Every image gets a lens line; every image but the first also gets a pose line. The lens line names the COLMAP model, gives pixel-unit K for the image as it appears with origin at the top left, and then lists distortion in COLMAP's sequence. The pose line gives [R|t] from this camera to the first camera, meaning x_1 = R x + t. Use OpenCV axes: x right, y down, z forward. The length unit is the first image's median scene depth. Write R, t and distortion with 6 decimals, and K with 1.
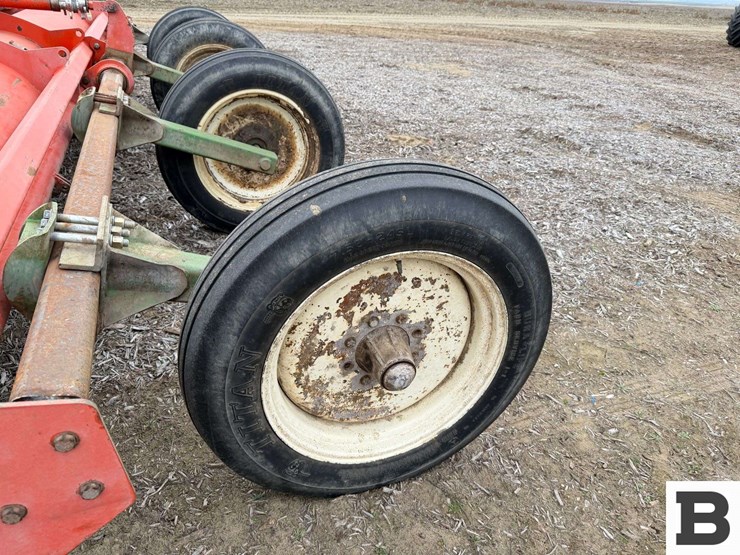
lens RADIAL K [[509.8, 0, 370.0], [0, 509.8, 277.5], [0, 0, 1]] dist [0.156237, -0.270022]
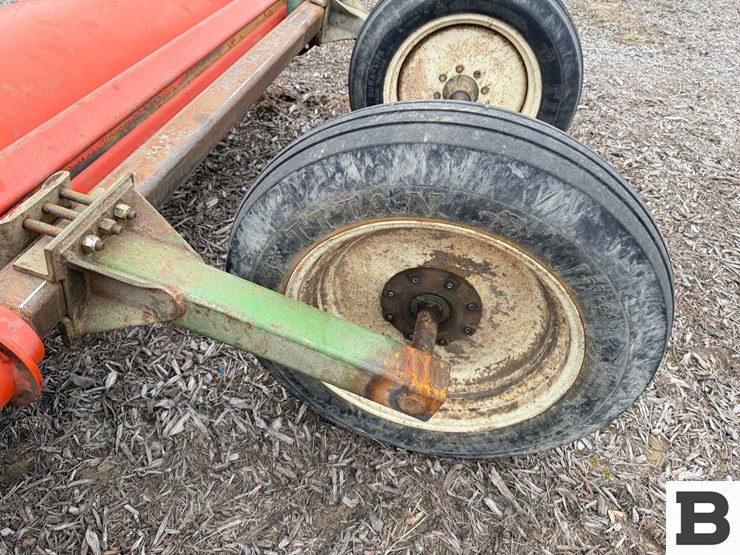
lens RADIAL K [[521.7, 0, 367.6], [0, 521.7, 275.2], [0, 0, 1]] dist [0.029156, -0.034167]
pose [[0.849741, 0.309428, -0.426842, -0.602347], [-0.233527, 0.946795, 0.221459, -1.296588], [0.472657, -0.088503, 0.876791, 2.139073]]
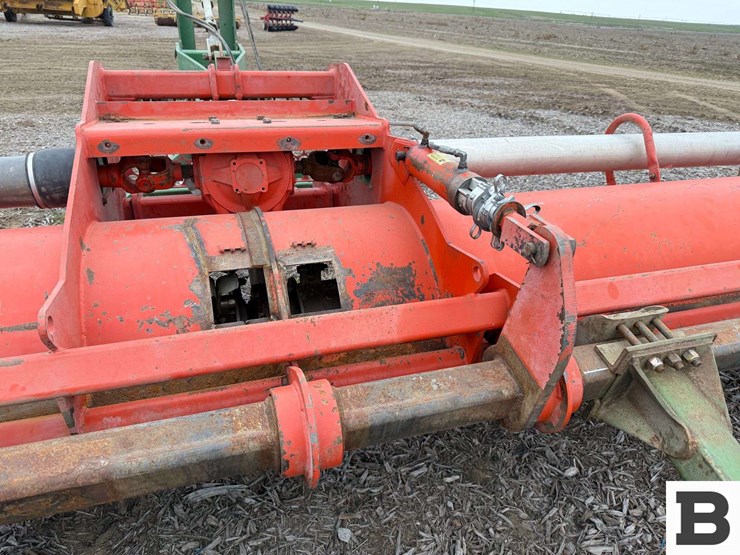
lens RADIAL K [[519.2, 0, 368.7], [0, 519.2, 281.3], [0, 0, 1]] dist [0.042450, -0.057930]
pose [[-0.053520, 0.400981, -0.914522, -0.474107], [-0.524496, 0.768039, 0.367449, -1.272502], [0.849729, 0.499329, 0.169208, 1.977379]]
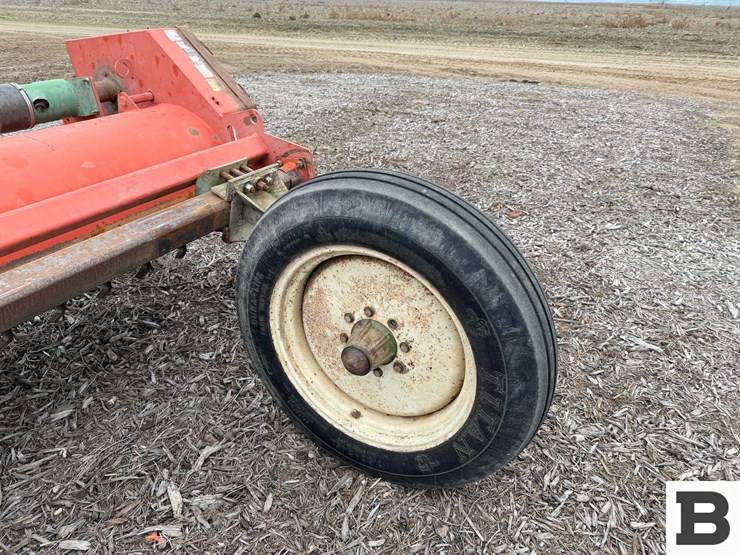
lens RADIAL K [[515.2, 0, 371.9], [0, 515.2, 278.8], [0, 0, 1]] dist [0.075694, -0.077850]
pose [[0.637397, 0.331239, -0.695705, -0.522555], [-0.361981, 0.925775, 0.109136, -1.762479], [0.680216, 0.182269, 0.709988, 2.925697]]
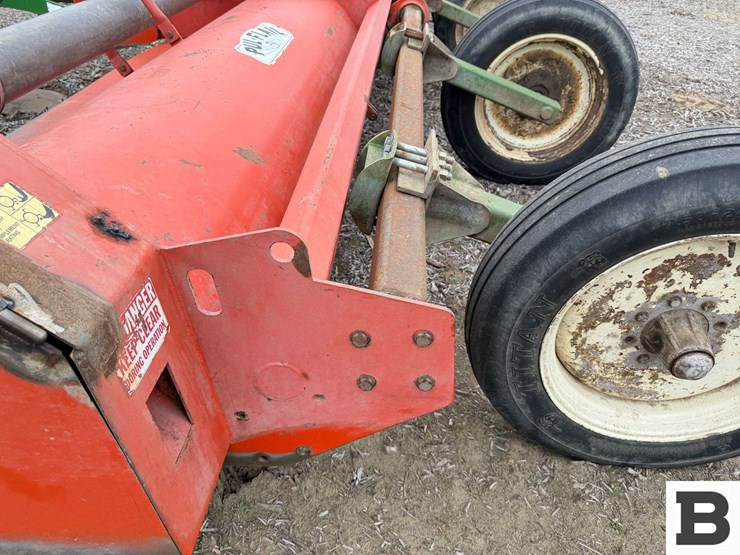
lens RADIAL K [[520.9, 0, 381.5], [0, 520.9, 274.3], [0, 0, 1]] dist [0.048932, -0.065516]
pose [[0.912638, 0.223720, -0.342114, -0.147005], [-0.192876, 0.973592, 0.122141, 0.022455], [0.360404, -0.045485, 0.931687, -0.066366]]
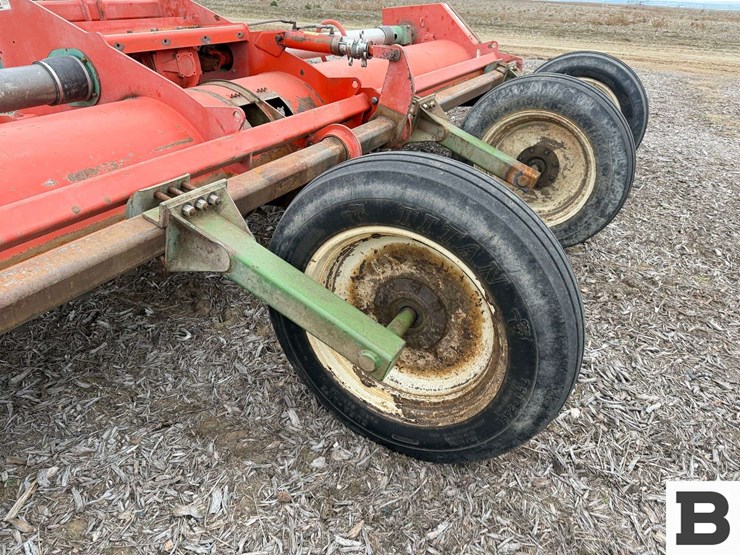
lens RADIAL K [[519.2, 0, 368.7], [0, 519.2, 281.3], [0, 0, 1]] dist [0.042450, -0.057930]
pose [[0.658843, 0.345499, -0.668248, 0.228157], [-0.372372, 0.921617, 0.109366, -0.642567], [0.653655, 0.176782, 0.735855, 1.074083]]
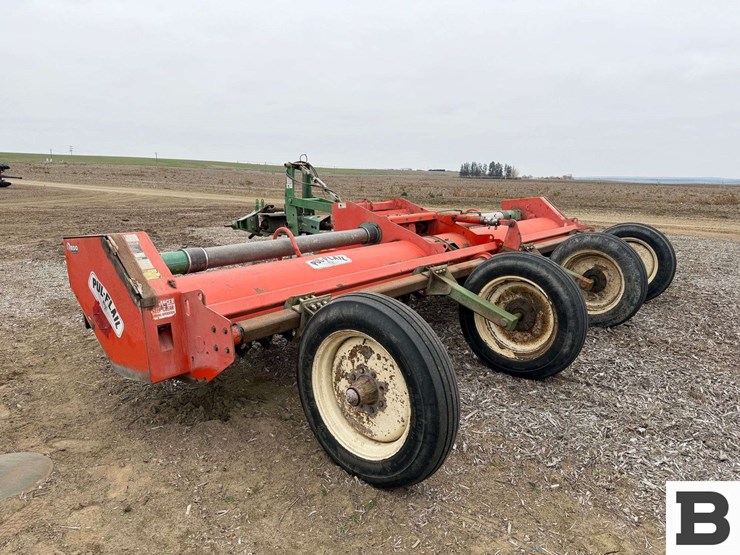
lens RADIAL K [[516.7, 0, 371.5], [0, 516.7, 273.5], [0, 0, 1]] dist [0.165744, -0.323357]
pose [[0.492682, 0.117426, -0.862250, 1.575558], [-0.417077, 0.901497, -0.115543, -0.033104], [0.763748, 0.416551, 0.493127, -0.130751]]
